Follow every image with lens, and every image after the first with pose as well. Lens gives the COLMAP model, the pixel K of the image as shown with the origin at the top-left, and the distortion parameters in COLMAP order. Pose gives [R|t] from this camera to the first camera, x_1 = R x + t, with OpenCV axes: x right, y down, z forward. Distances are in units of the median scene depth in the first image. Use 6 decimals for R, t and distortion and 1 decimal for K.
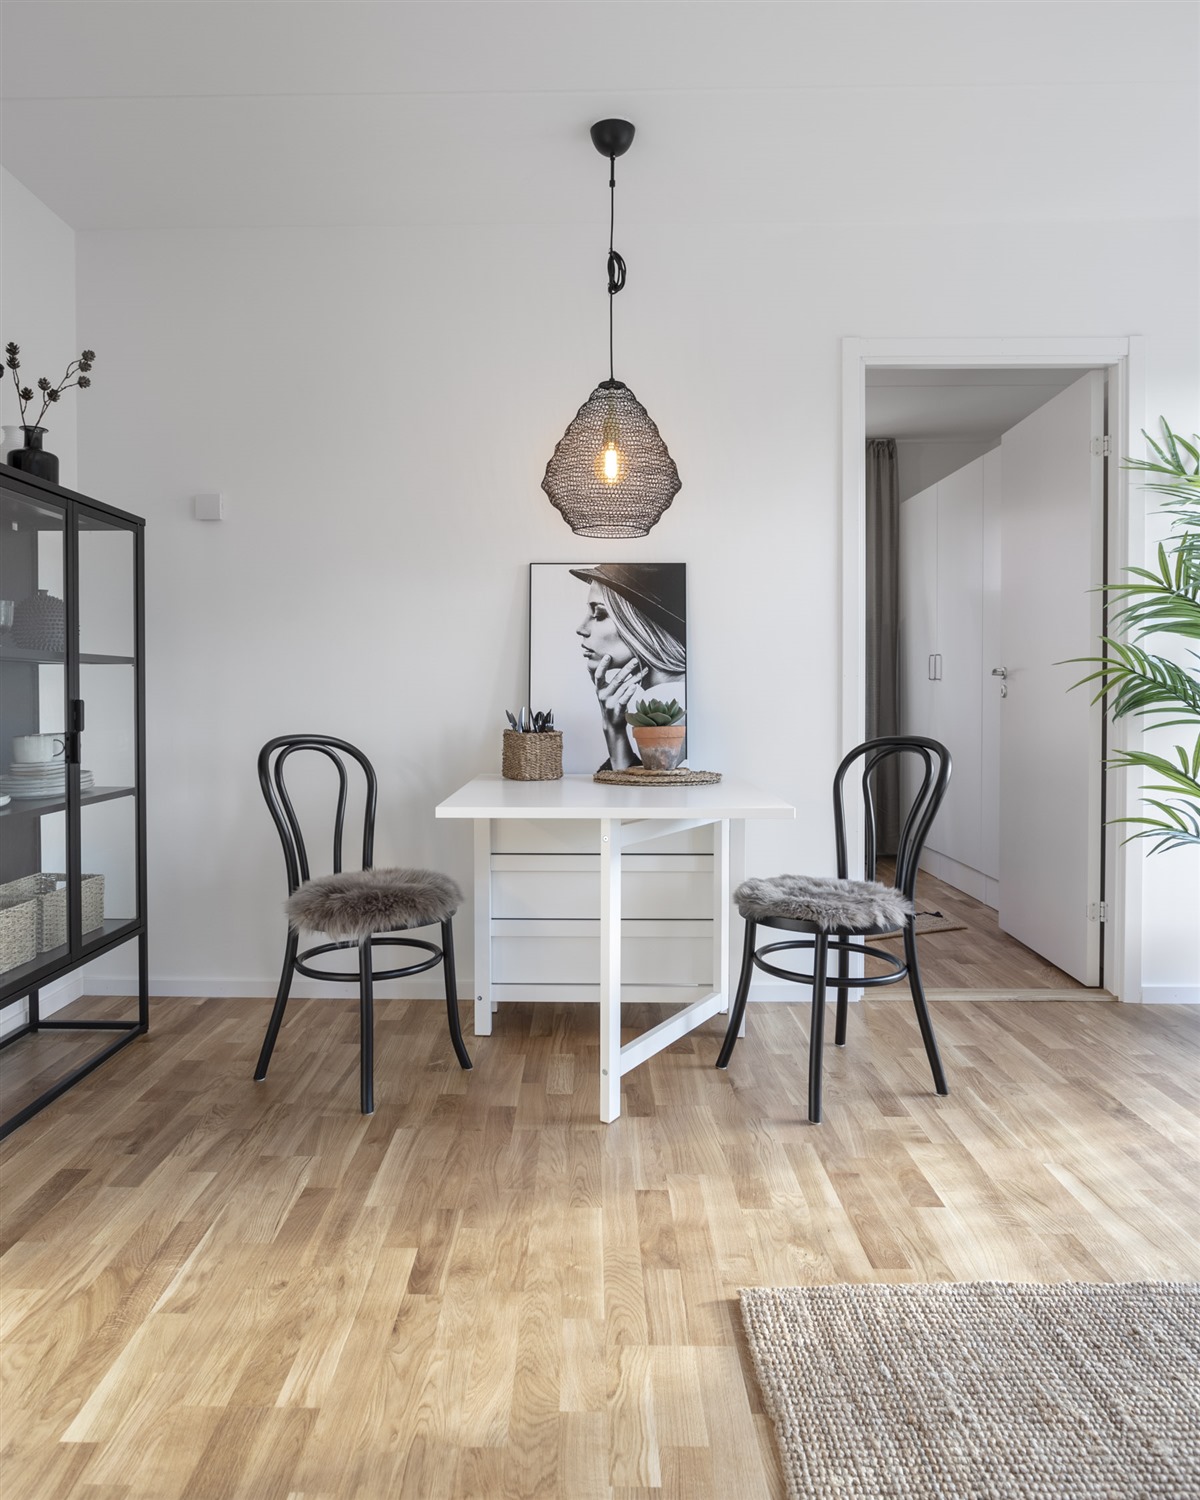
lens RADIAL K [[922.0, 0, 623.9], [0, 922.0, 714.8], [0, 0, 1]] dist [0.000276, 0.002602]
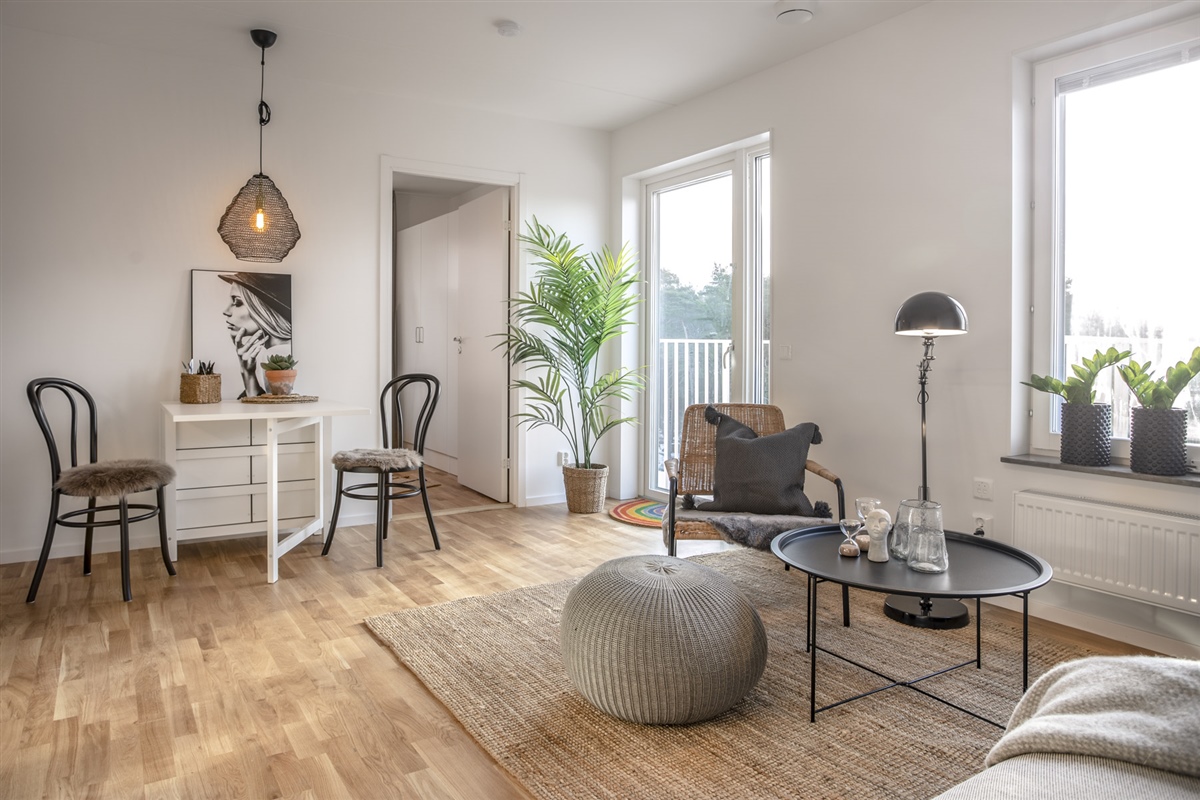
lens RADIAL K [[1399.3, 0, 600.0], [0, 1399.3, 400.0], [0, 0, 1]] dist [-0.393642, 0.009436]
pose [[0.862419, -0.012645, 0.506037, -0.761157], [0.003233, 0.999805, 0.019472, 0.020811], [-0.506184, -0.015157, 0.862292, -1.549371]]
